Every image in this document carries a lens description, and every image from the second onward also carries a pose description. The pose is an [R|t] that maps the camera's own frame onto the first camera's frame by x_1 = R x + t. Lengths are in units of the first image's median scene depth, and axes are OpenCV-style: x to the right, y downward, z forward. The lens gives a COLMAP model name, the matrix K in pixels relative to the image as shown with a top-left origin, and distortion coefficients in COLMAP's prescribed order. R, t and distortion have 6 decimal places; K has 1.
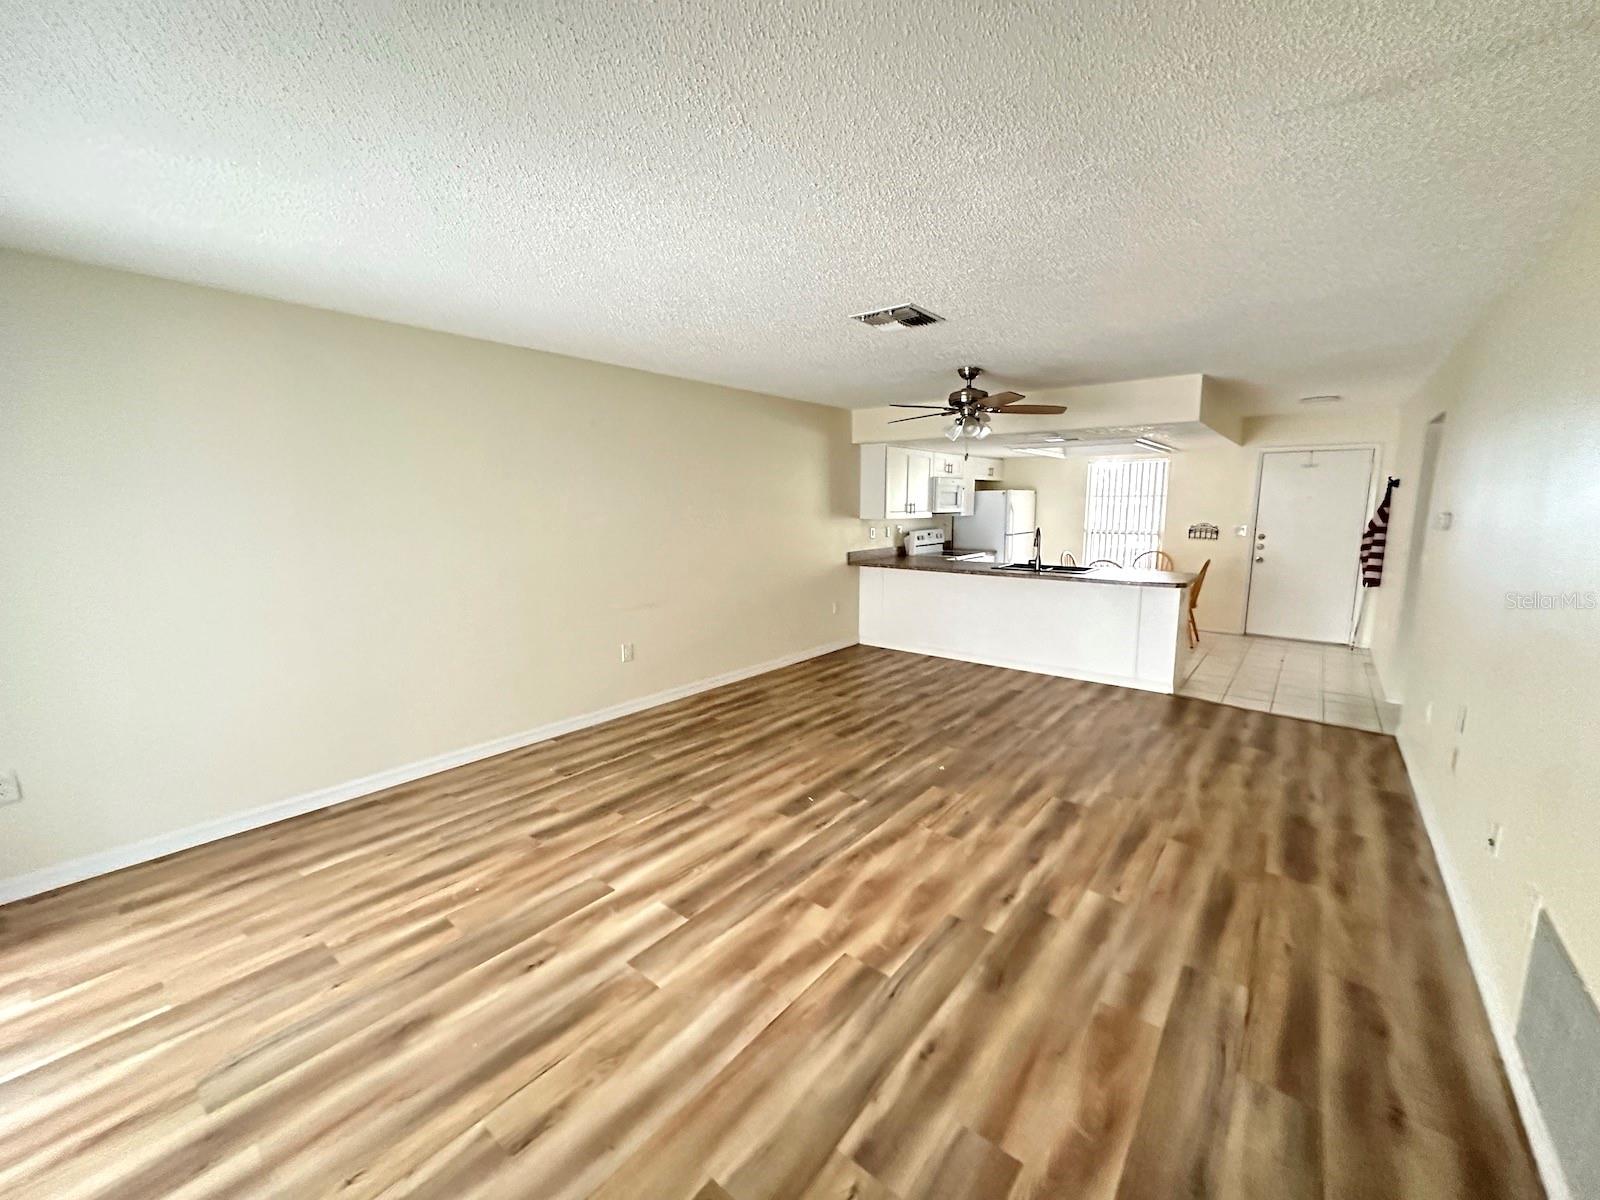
lens RADIAL K [[637.5, 0, 798.0], [0, 637.5, 600.8], [0, 0, 1]] dist [-0.002285, 0.000739]
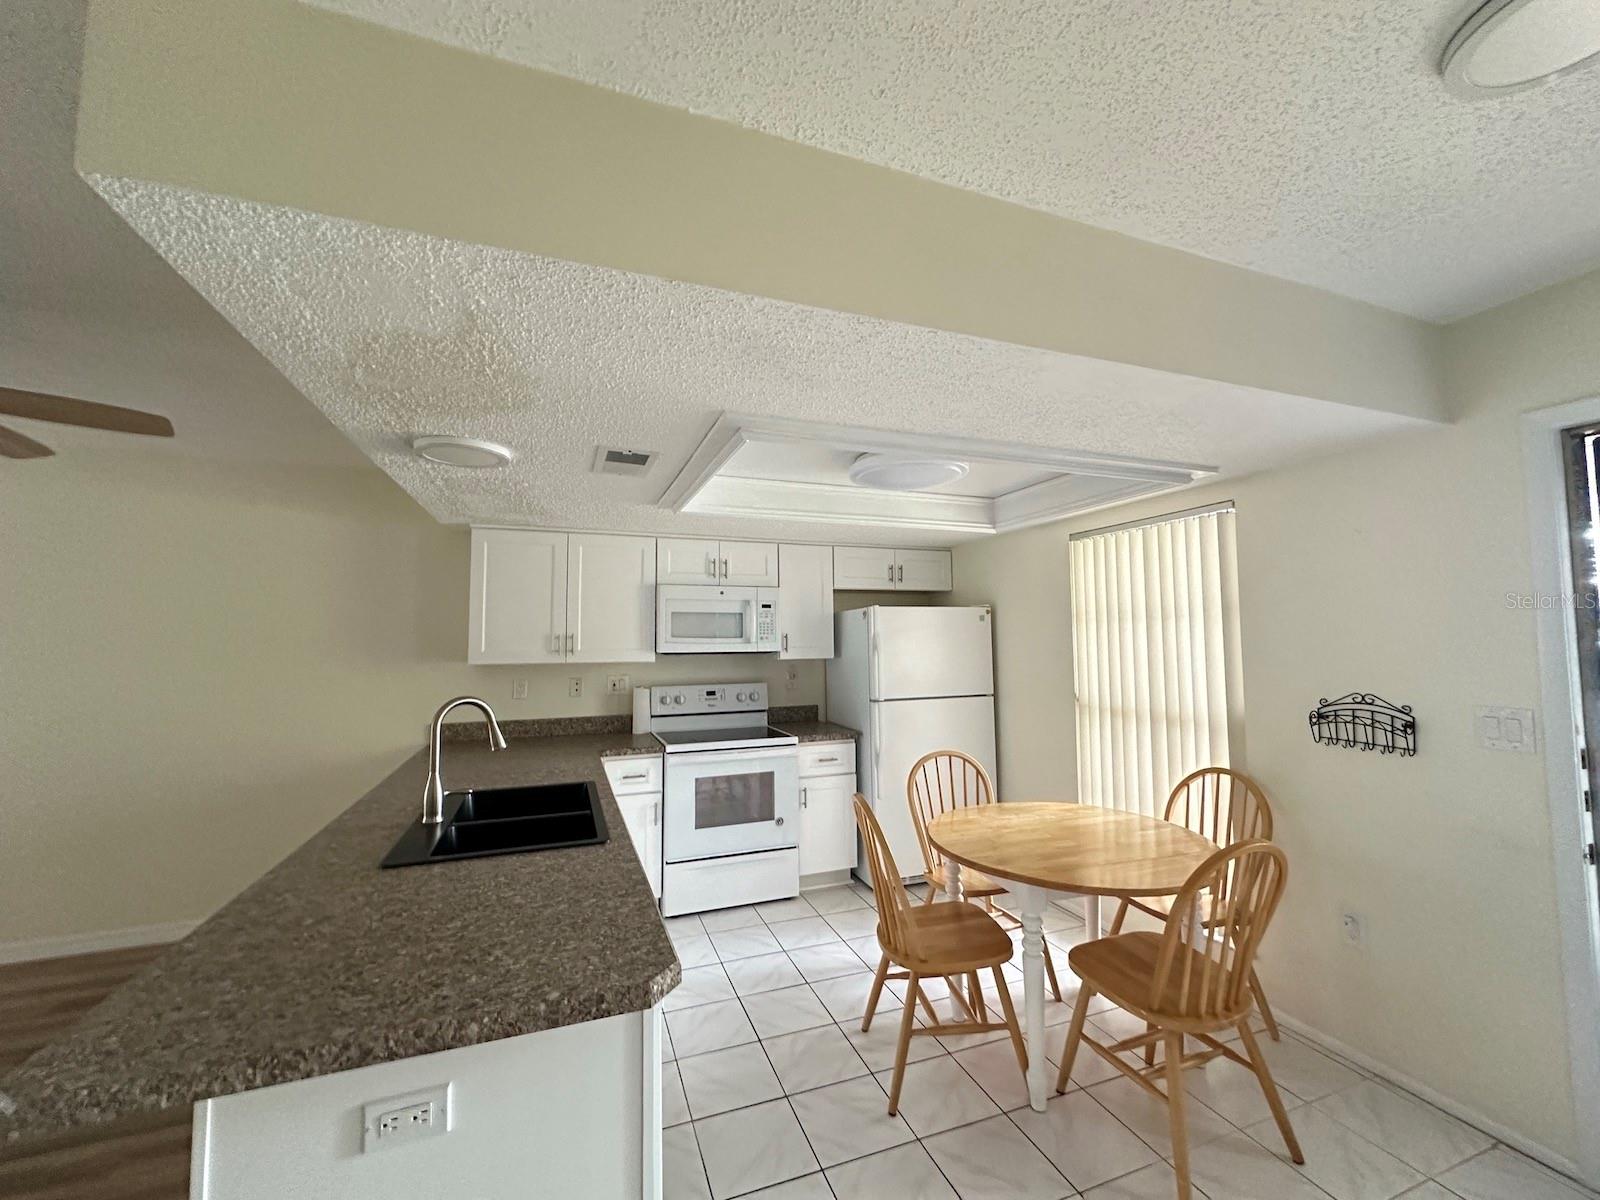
lens RADIAL K [[637.5, 0, 798.0], [0, 637.5, 600.8], [0, 0, 1]] dist [-0.002285, 0.000739]
pose [[0.863893, -0.033894, -0.502533, 1.125045], [-0.073069, 0.978745, -0.191623, -0.176317], [0.498347, 0.202262, 0.843054, 1.219611]]
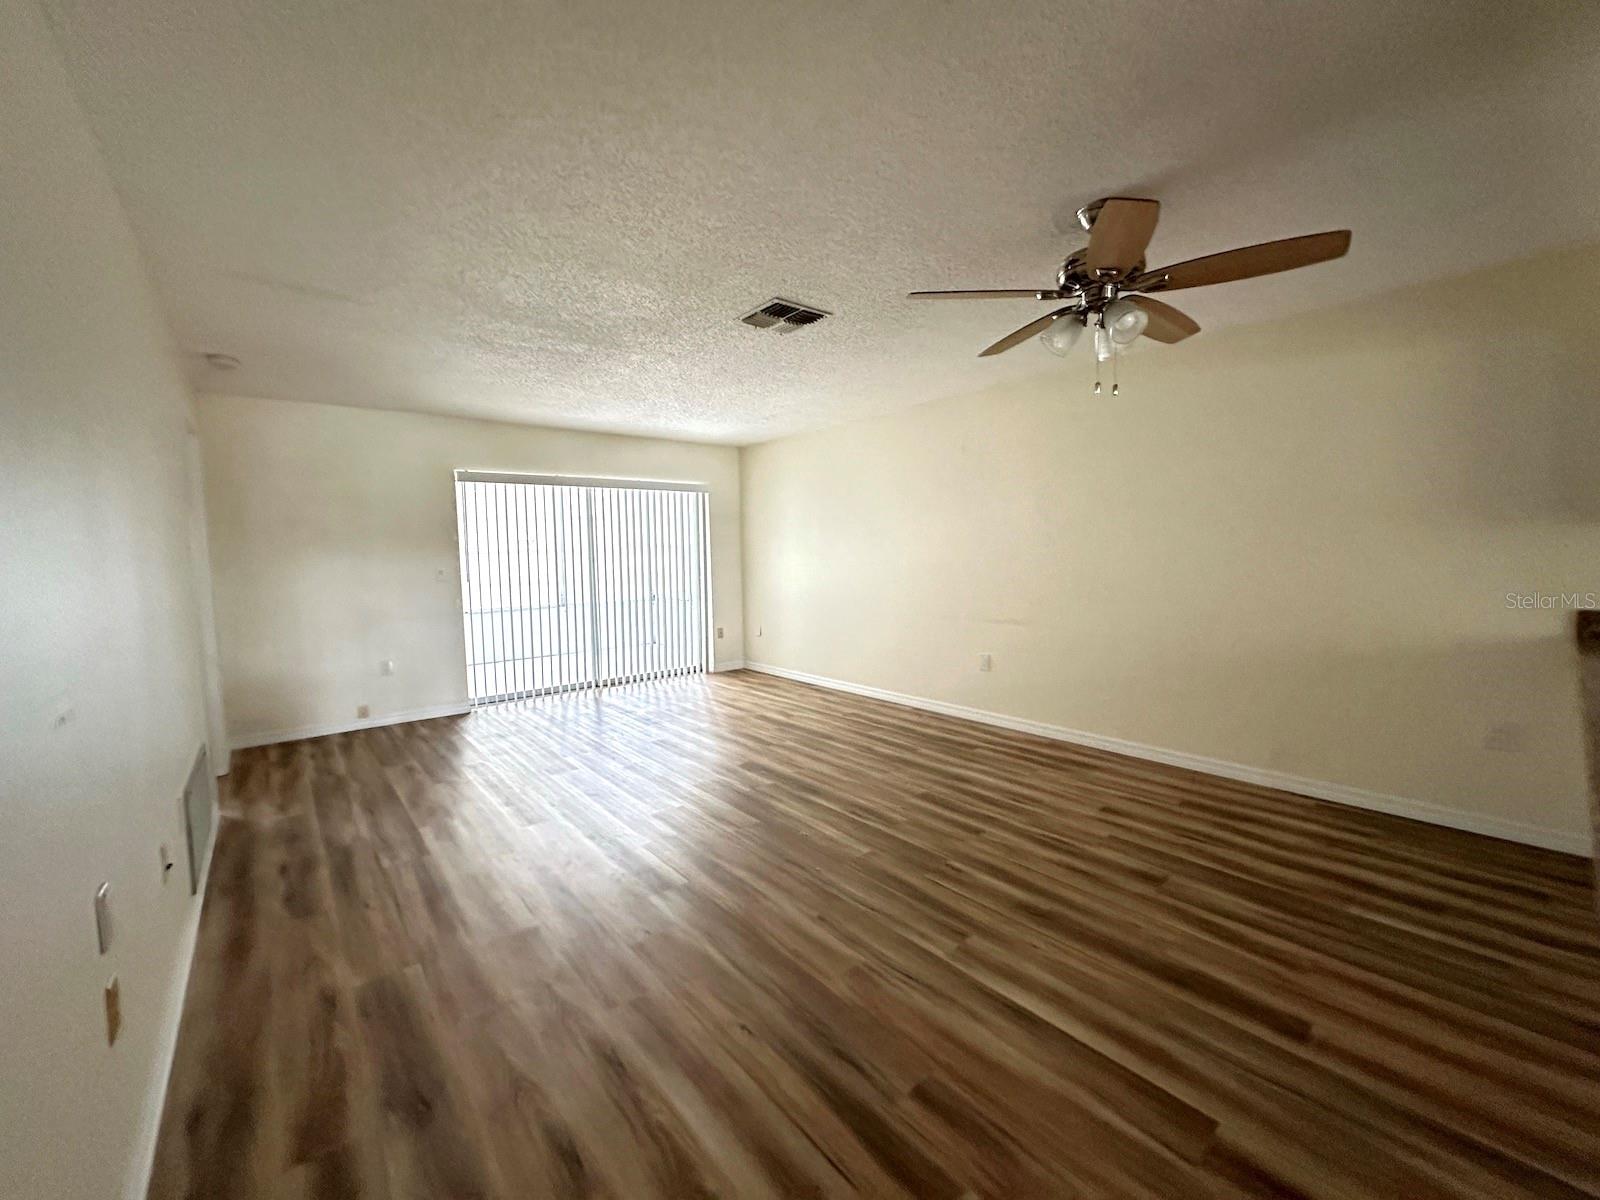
lens RADIAL K [[637.5, 0, 798.0], [0, 637.5, 600.8], [0, 0, 1]] dist [-0.002285, 0.000739]
pose [[-0.194964, 0.080553, -0.977497, 0.984360], [-0.132366, 0.985343, 0.107600, -0.108729], [0.971838, 0.150366, -0.181444, 1.096750]]
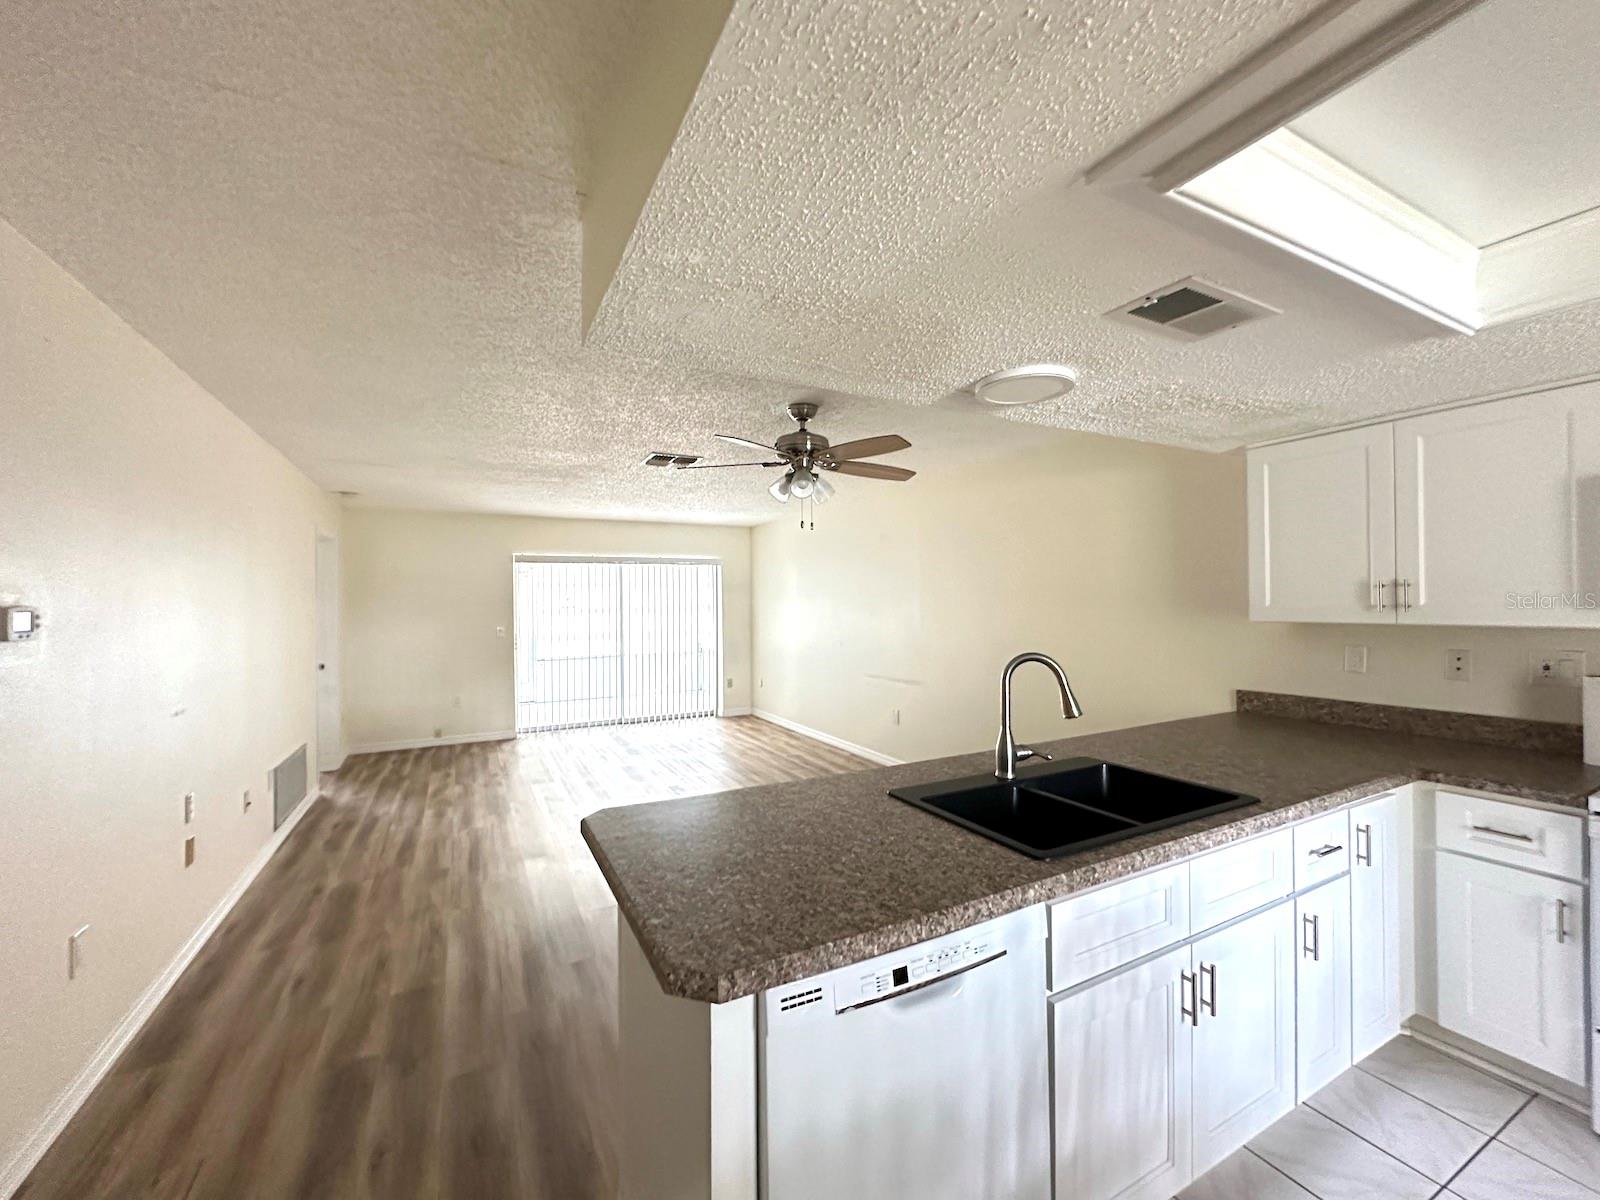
lens RADIAL K [[637.5, 0, 798.0], [0, 637.5, 600.8], [0, 0, 1]] dist [-0.002285, 0.000739]
pose [[-0.394676, 0.004353, -0.918810, 1.135427], [-0.128887, 0.989839, 0.060053, -0.228146], [0.909736, 0.142124, -0.390105, 1.585821]]
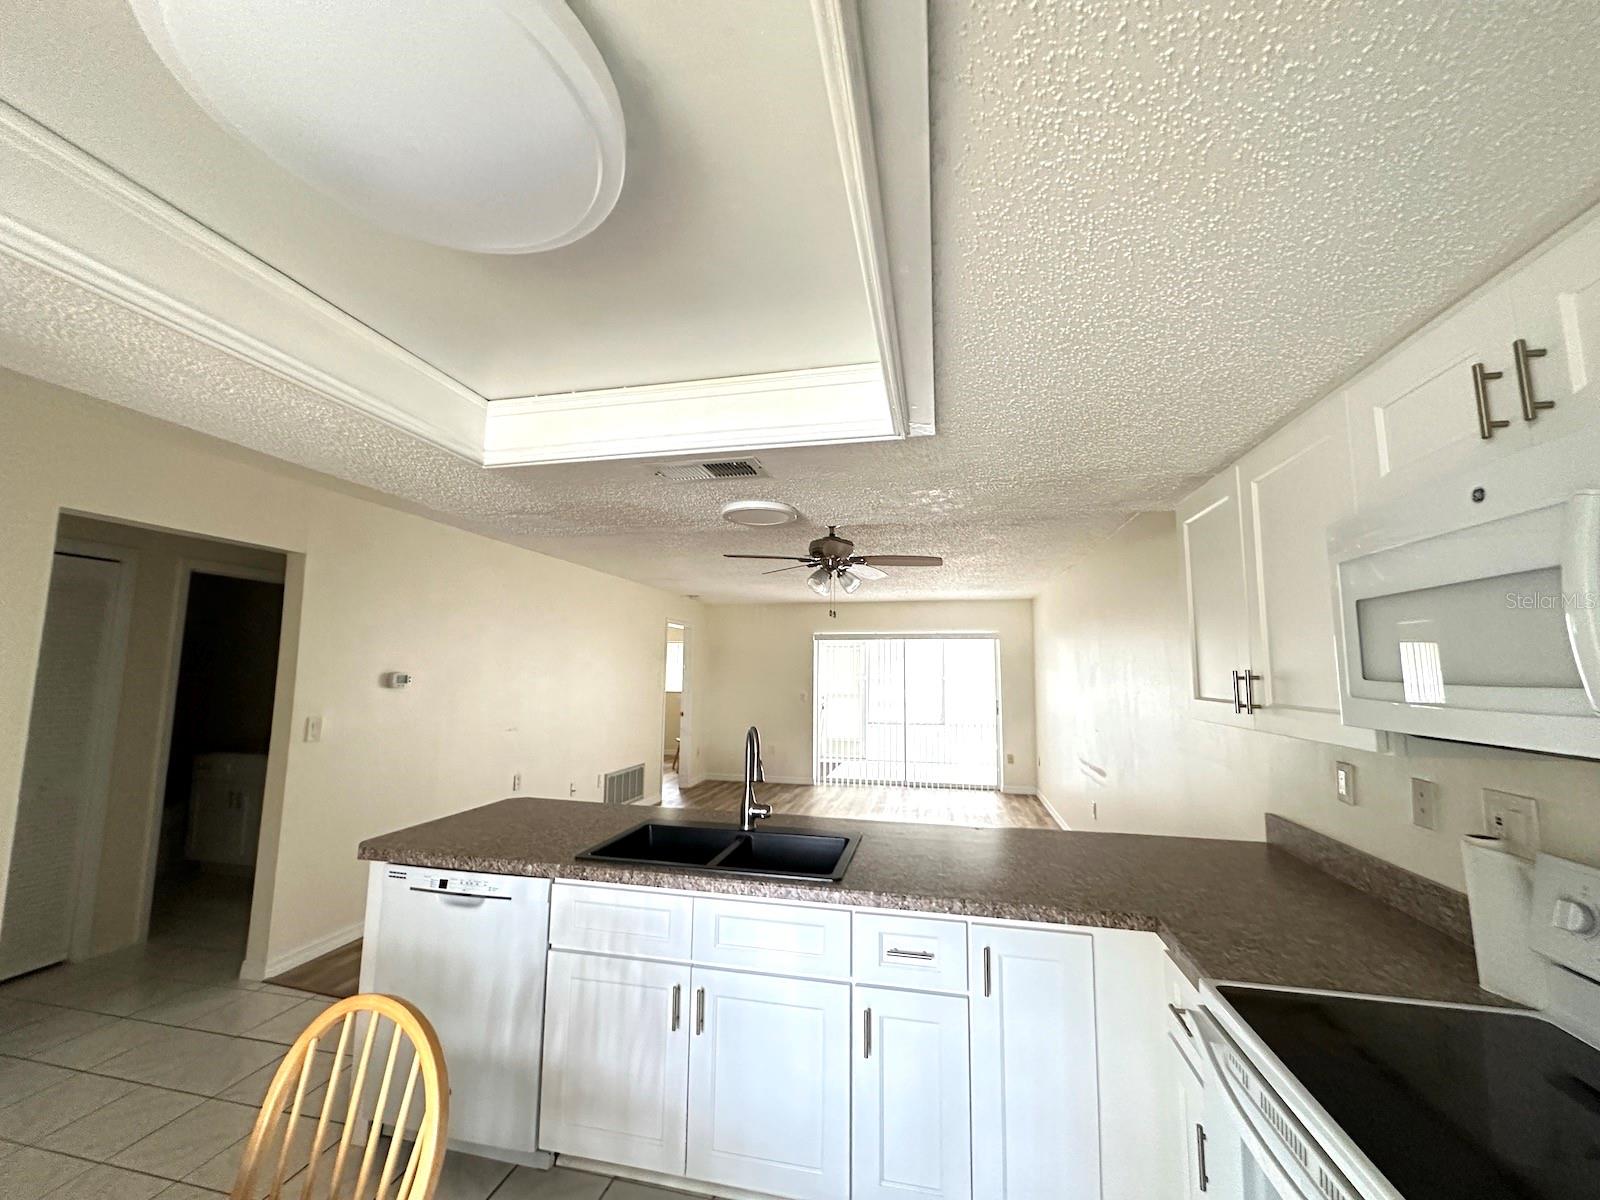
lens RADIAL K [[637.5, 0, 798.0], [0, 637.5, 600.8], [0, 0, 1]] dist [-0.002285, 0.000739]
pose [[-0.894369, -0.055400, -0.443886, 0.837374], [-0.075860, 0.996713, 0.028451, -0.326101], [0.440851, 0.059119, -0.895632, 2.141319]]
